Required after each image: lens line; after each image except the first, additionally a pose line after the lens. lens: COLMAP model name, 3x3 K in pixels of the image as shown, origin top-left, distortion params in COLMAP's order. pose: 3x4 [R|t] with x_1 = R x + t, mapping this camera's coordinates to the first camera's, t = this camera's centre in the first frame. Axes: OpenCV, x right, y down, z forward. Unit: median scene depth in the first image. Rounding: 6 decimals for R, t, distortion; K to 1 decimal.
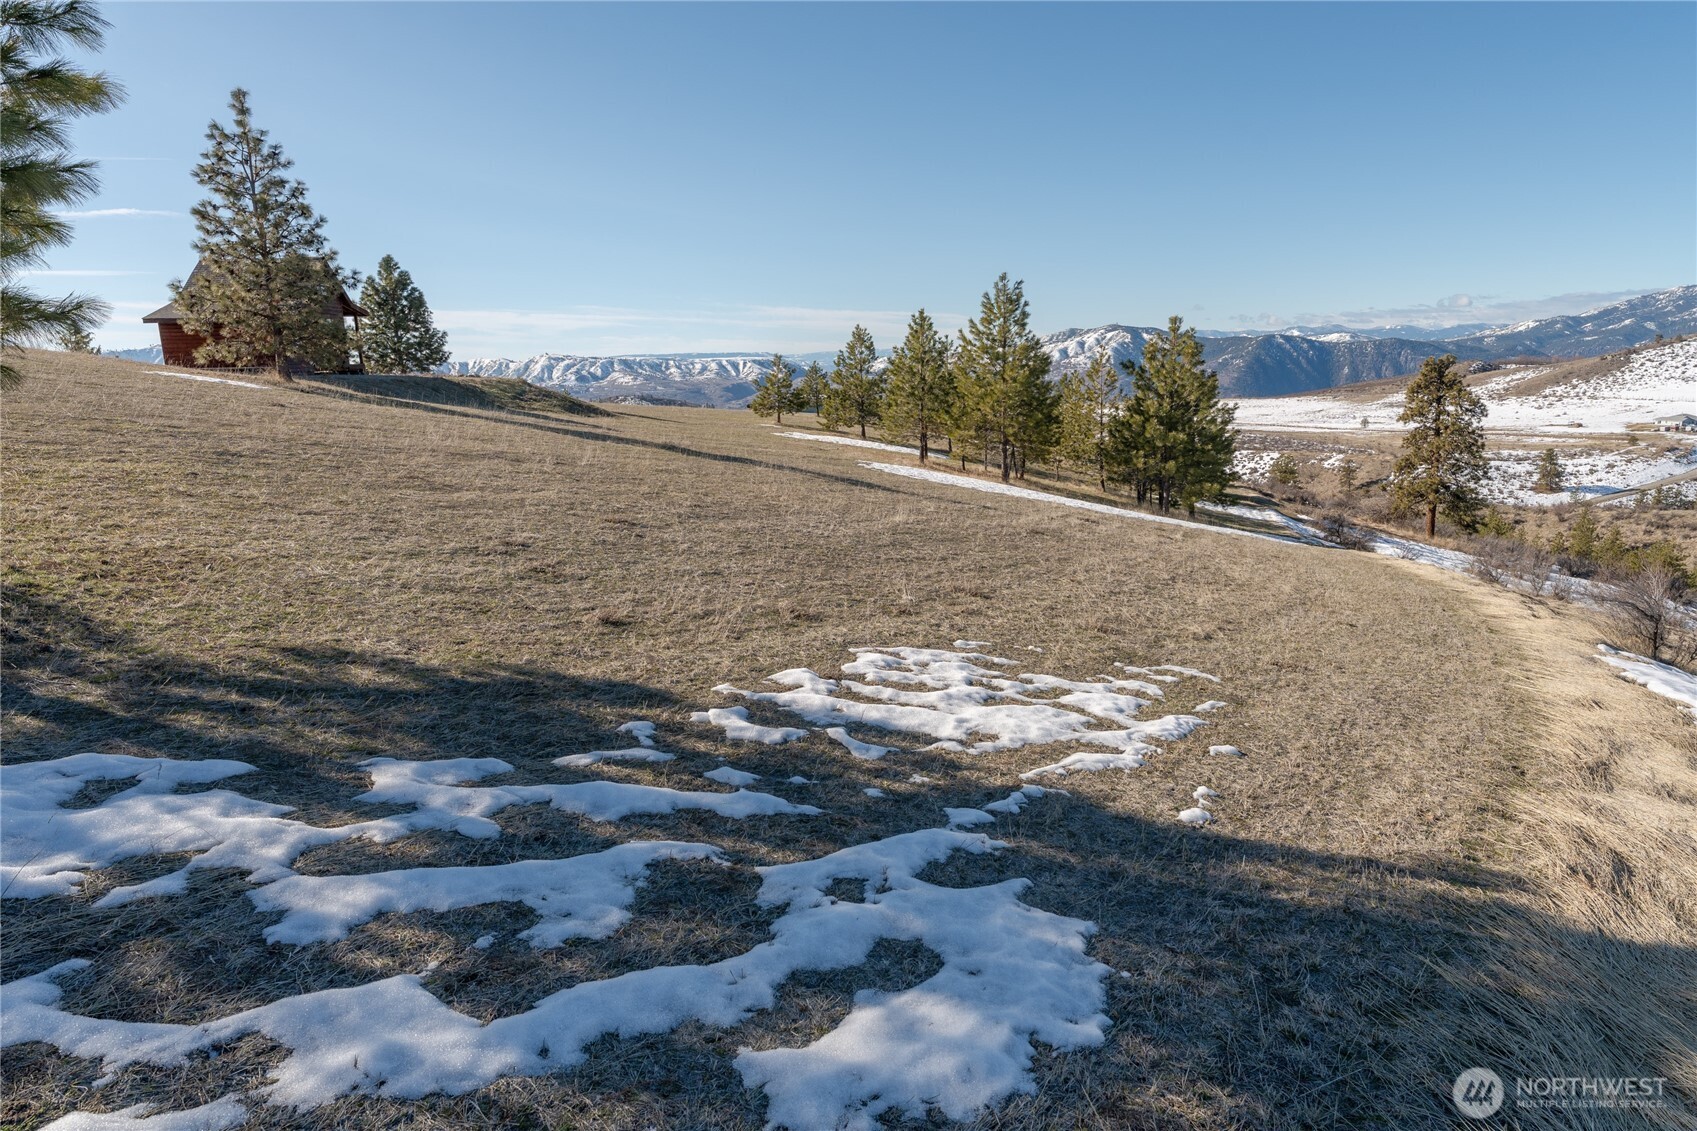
lens RADIAL K [[1011.9, 0, 841.5], [0, 1011.9, 564.2], [0, 0, 1]] dist [0.001365, -0.000453]
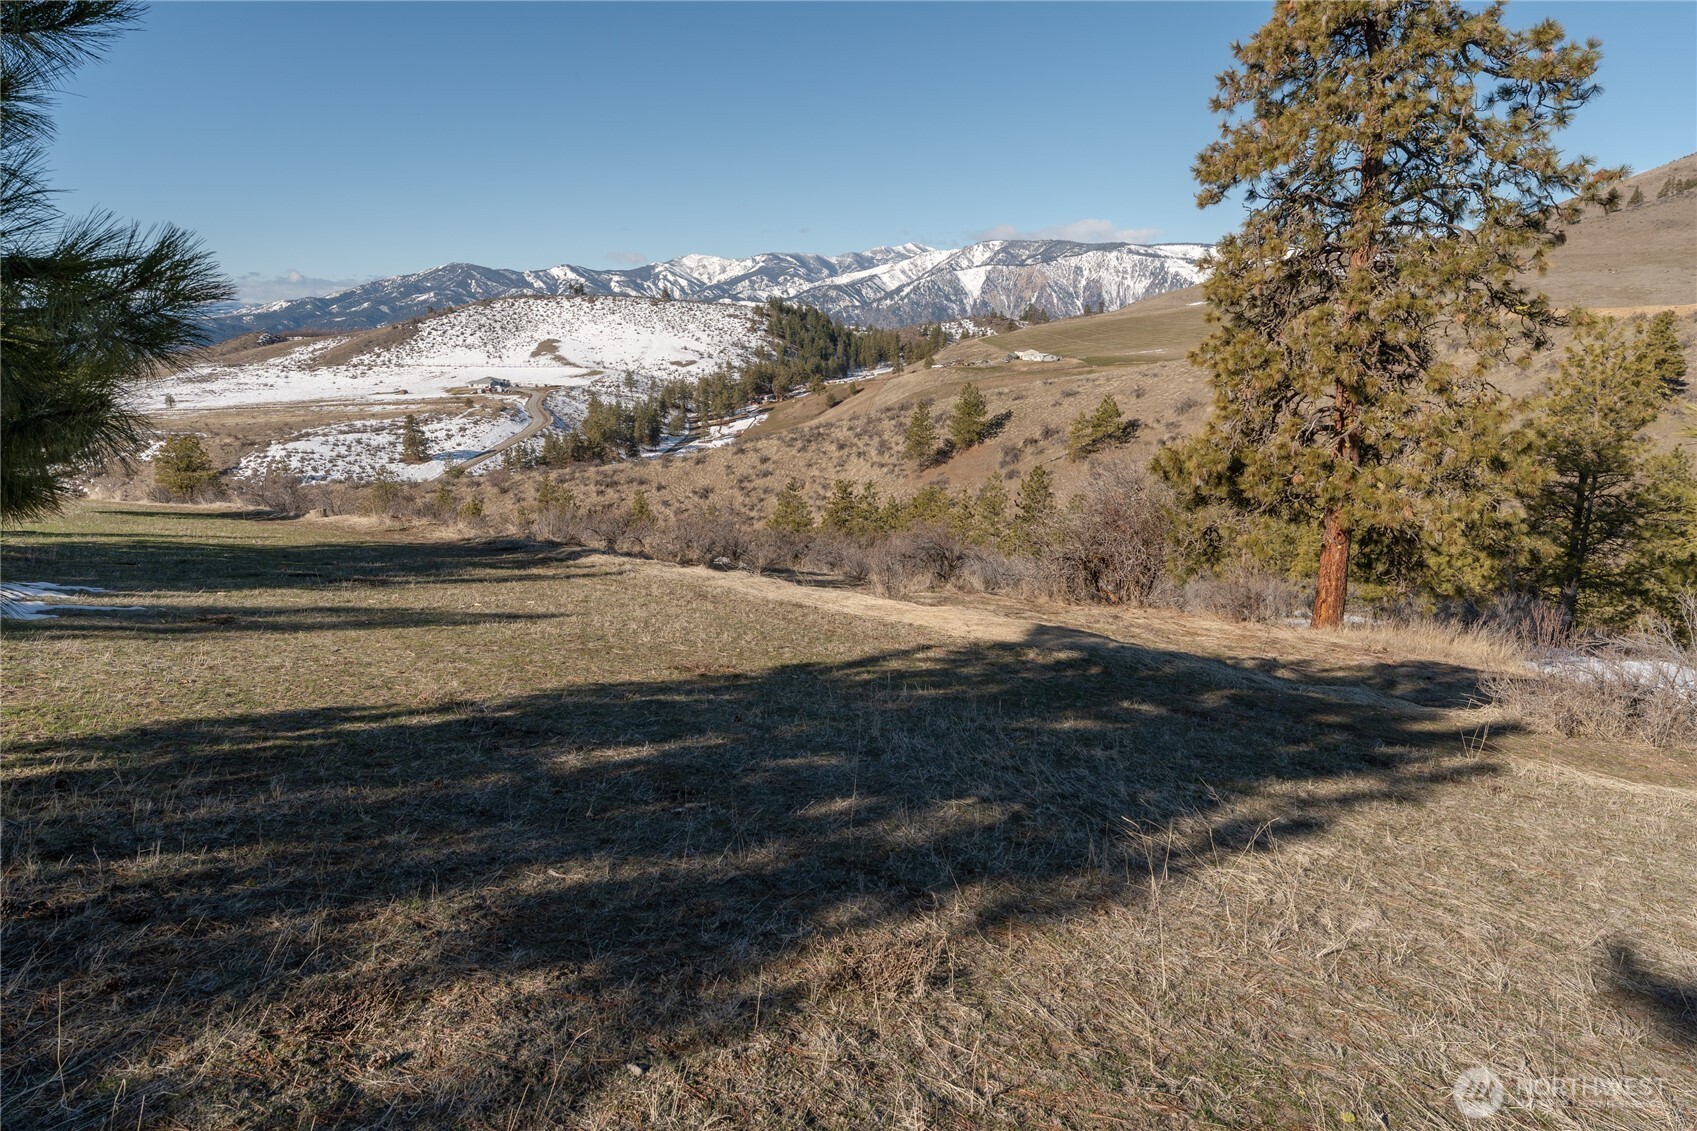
lens RADIAL K [[1011.9, 0, 849.6], [0, 1011.9, 562.4], [0, 0, 1]] dist [0.001365, -0.000453]
pose [[0.461089, -0.187865, 0.867239, 0.055870], [0.175367, 0.977348, 0.118479, -0.019039], [-0.869853, 0.097455, 0.483589, 0.189279]]
